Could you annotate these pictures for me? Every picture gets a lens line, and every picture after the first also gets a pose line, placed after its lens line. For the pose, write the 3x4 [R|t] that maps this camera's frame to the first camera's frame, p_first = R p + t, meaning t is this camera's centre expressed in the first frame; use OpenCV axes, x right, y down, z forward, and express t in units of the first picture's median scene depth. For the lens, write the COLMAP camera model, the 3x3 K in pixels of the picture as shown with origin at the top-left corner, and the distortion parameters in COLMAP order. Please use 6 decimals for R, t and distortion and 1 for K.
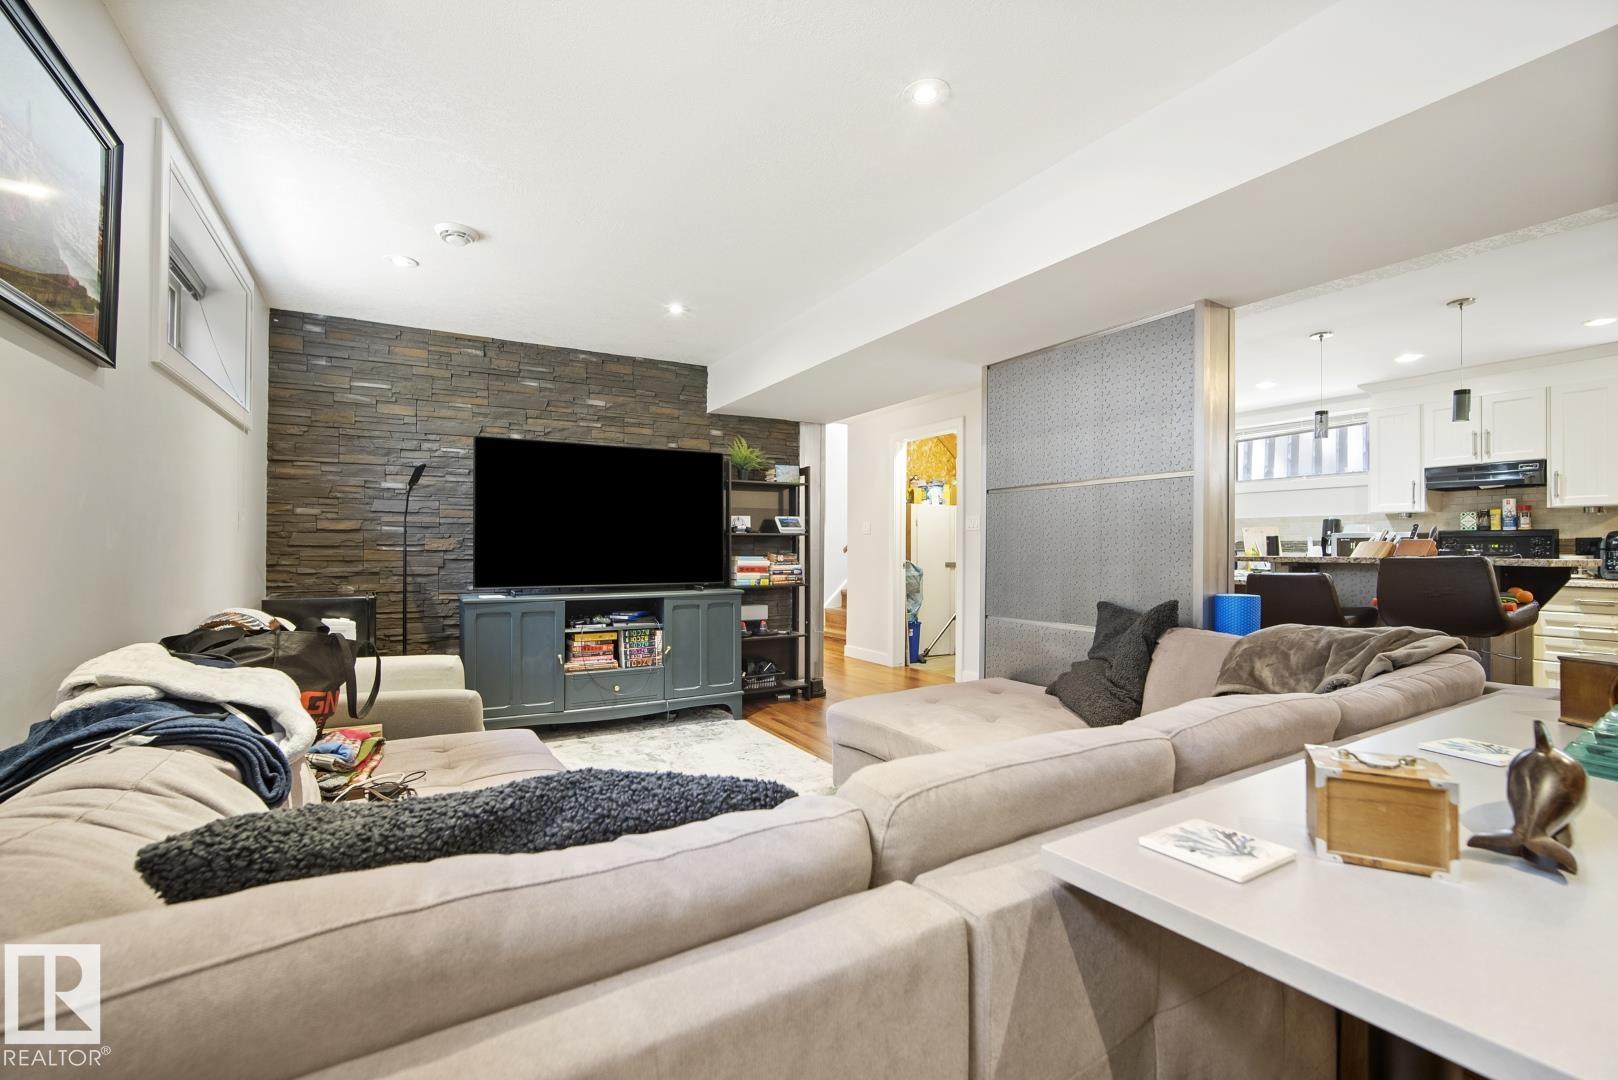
lens RADIAL K [[718.3, 0, 809.5], [0, 718.3, 543.4], [0, 0, 1]] dist [-0.009434, 0.003898]
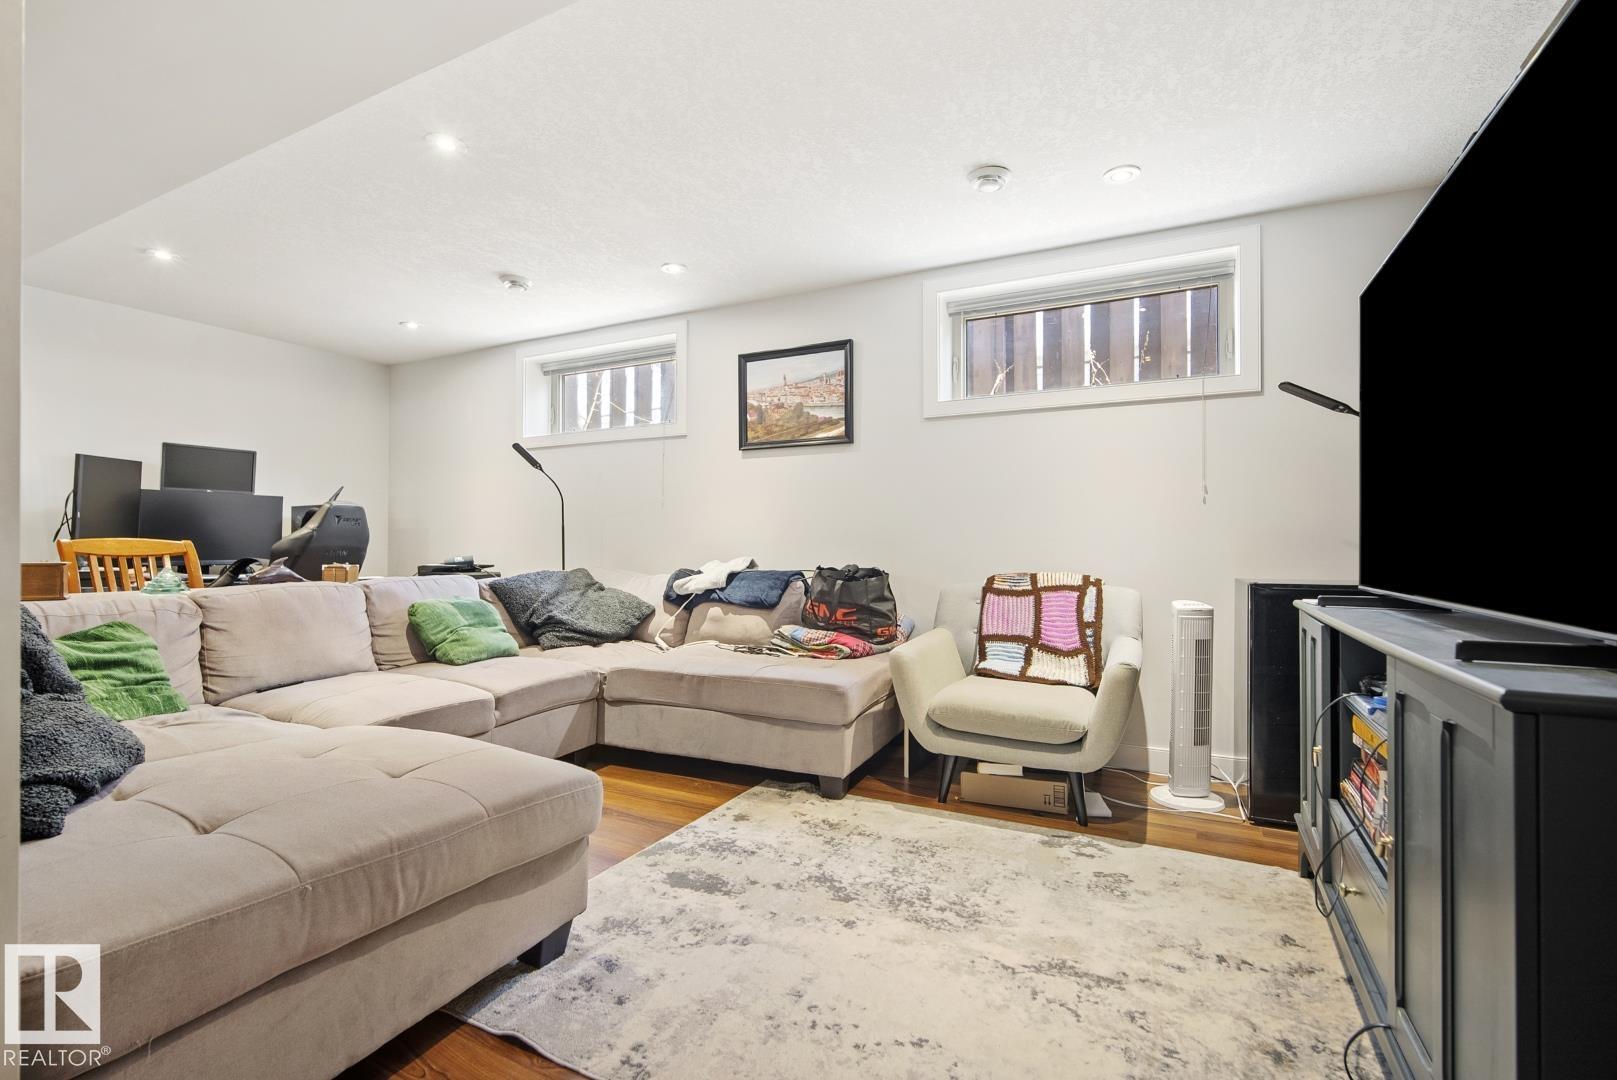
lens RADIAL K [[717.8, 0, 804.0], [0, 717.8, 541.5], [0, 0, 1]] dist [-0.009434, 0.003898]
pose [[-0.838589, -0.009656, -0.544679, 0.161068], [-0.002119, 0.999893, -0.014464, 0.037192], [0.544760, -0.010975, -0.838520, 1.242455]]
